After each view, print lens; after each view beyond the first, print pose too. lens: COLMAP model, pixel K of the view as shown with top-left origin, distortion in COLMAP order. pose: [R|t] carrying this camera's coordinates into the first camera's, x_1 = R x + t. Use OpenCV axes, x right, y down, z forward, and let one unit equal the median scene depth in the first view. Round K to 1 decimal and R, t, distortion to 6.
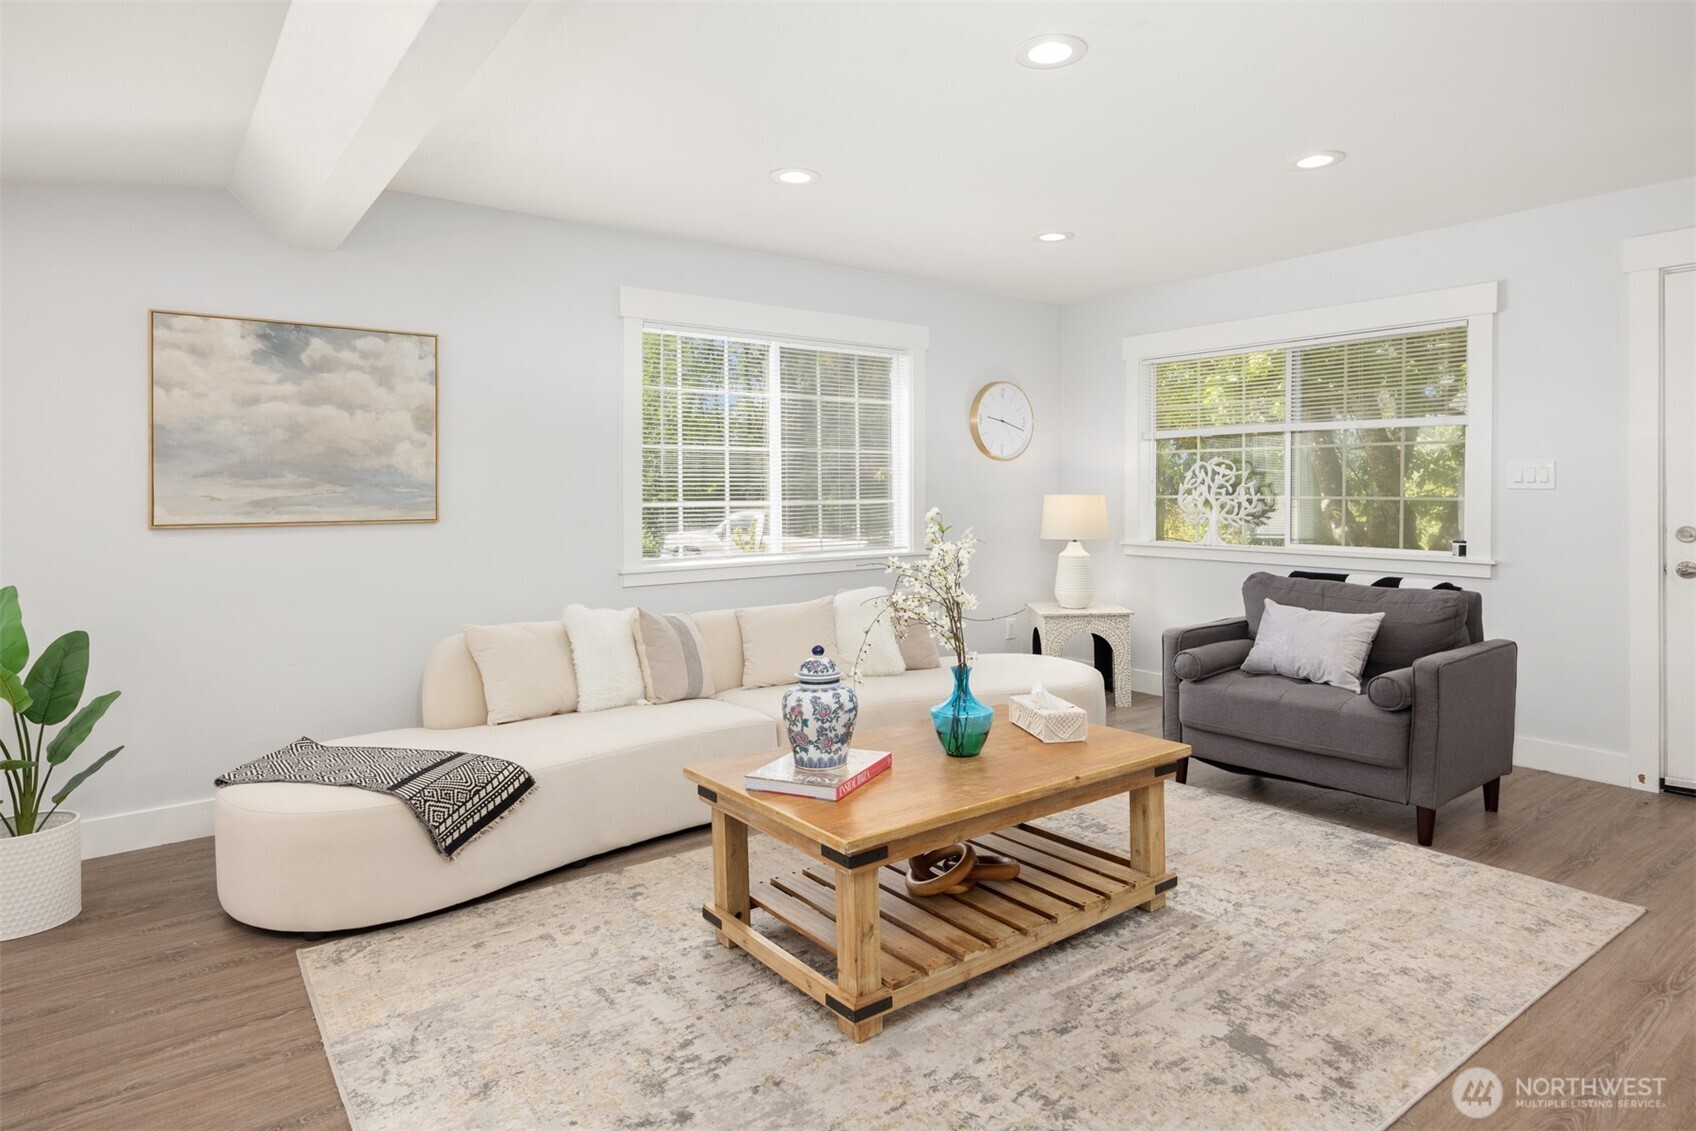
lens RADIAL K [[958.5, 0, 856.5], [0, 958.5, 495.4], [0, 0, 1]] dist [-0.001409, 0.000499]
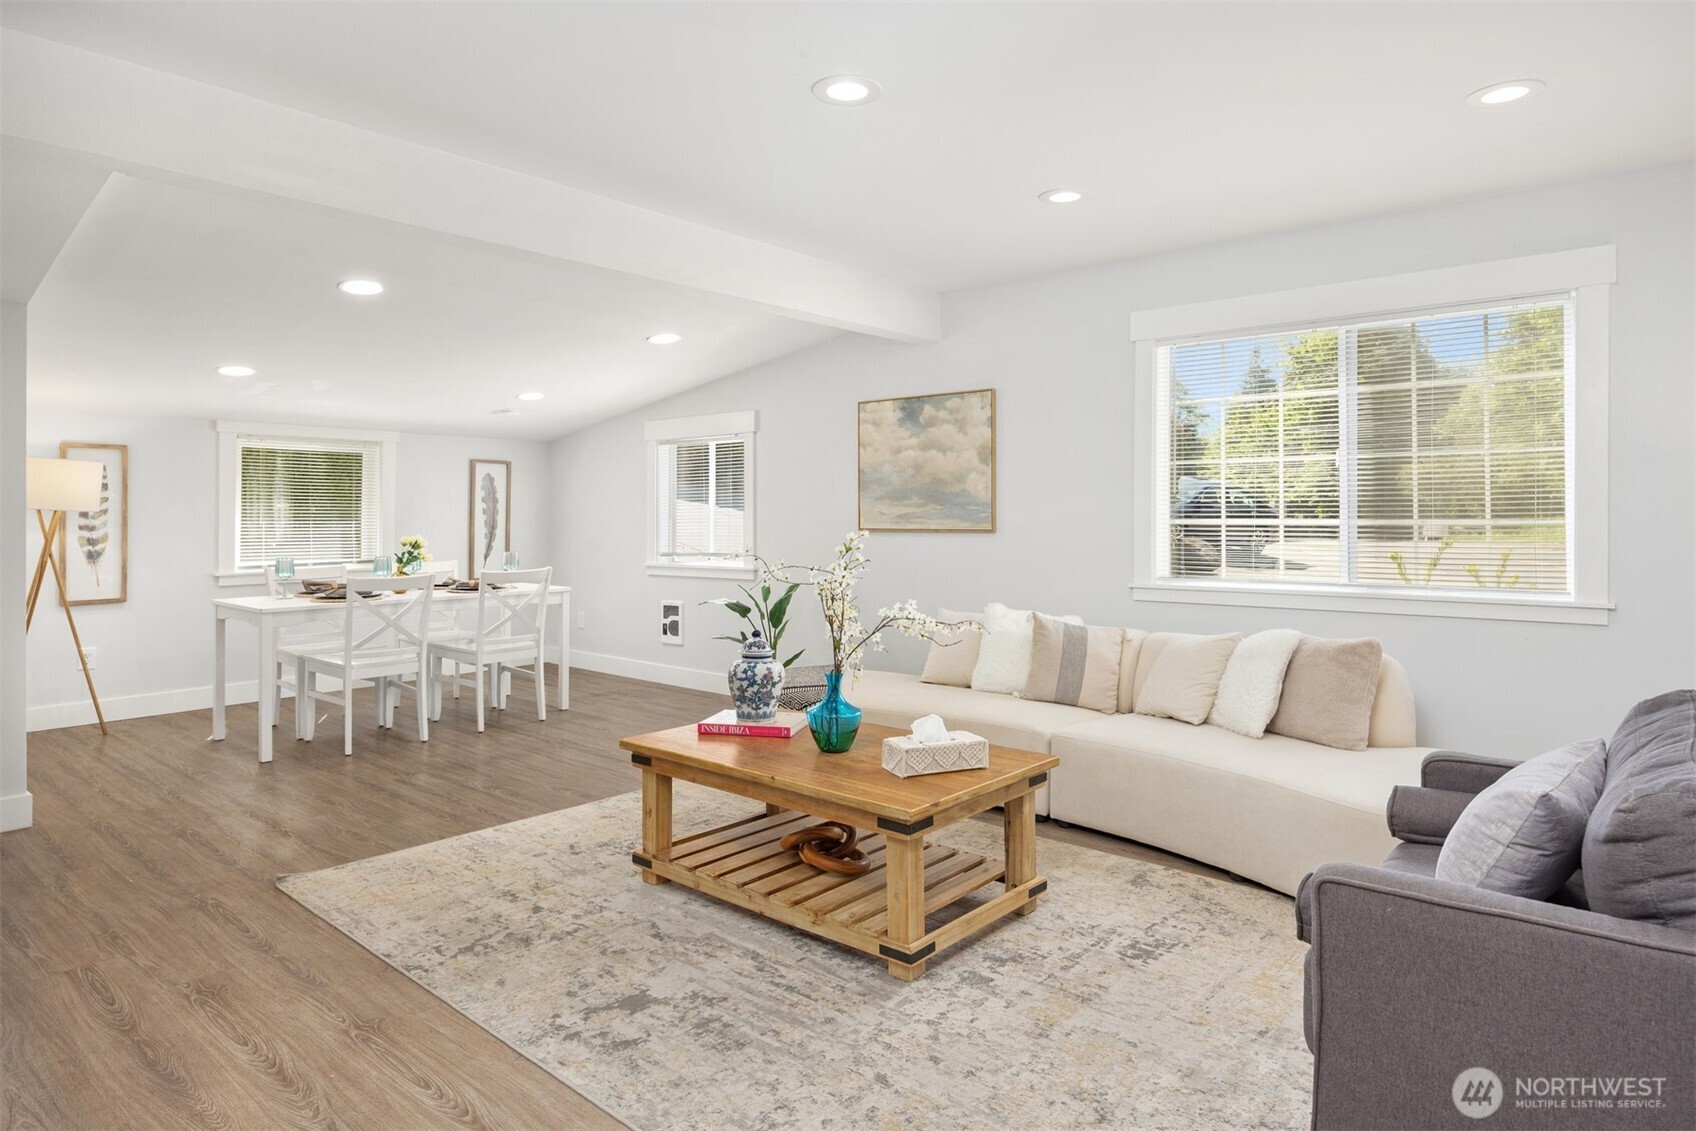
lens RADIAL K [[1003.1, 0, 844.2], [0, 1003.1, 505.6], [0, 0, 1]] dist [-0.007968, -0.001278]
pose [[0.196926, 0.001053, -0.980418, 0.975572], [0.001930, 0.999997, 0.001462, -0.012511], [0.980416, -0.002180, 0.196924, 0.606693]]
